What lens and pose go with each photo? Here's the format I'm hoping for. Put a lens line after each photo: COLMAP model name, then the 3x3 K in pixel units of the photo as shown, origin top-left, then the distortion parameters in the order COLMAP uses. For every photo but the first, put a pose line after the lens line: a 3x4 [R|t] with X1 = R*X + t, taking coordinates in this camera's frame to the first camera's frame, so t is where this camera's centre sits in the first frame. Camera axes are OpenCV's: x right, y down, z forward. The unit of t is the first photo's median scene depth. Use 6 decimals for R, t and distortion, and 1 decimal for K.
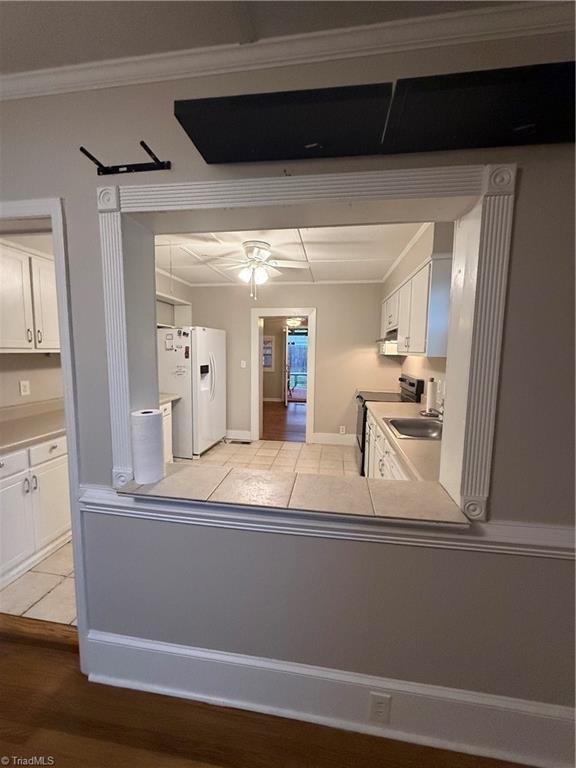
lens RADIAL K [[305.5, 0, 285.8], [0, 305.5, 382.7], [0, 0, 1]] dist [-0.000149, -0.000089]
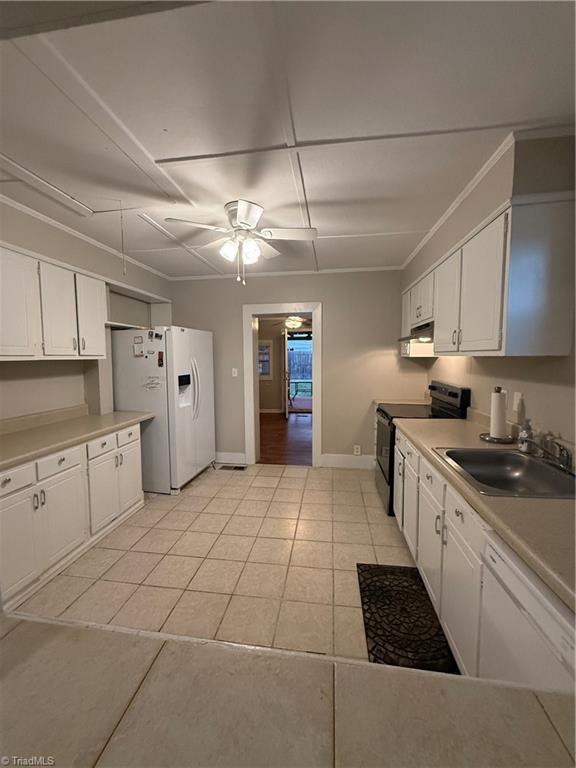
lens RADIAL K [[305.5, 0, 288.6], [0, 305.5, 382.3], [0, 0, 1]] dist [-0.000149, -0.000089]
pose [[0.999687, -0.021884, 0.012128, -0.004322], [0.022168, 0.999471, -0.023803, -0.013447], [-0.011601, 0.024064, 0.999643, 0.201428]]
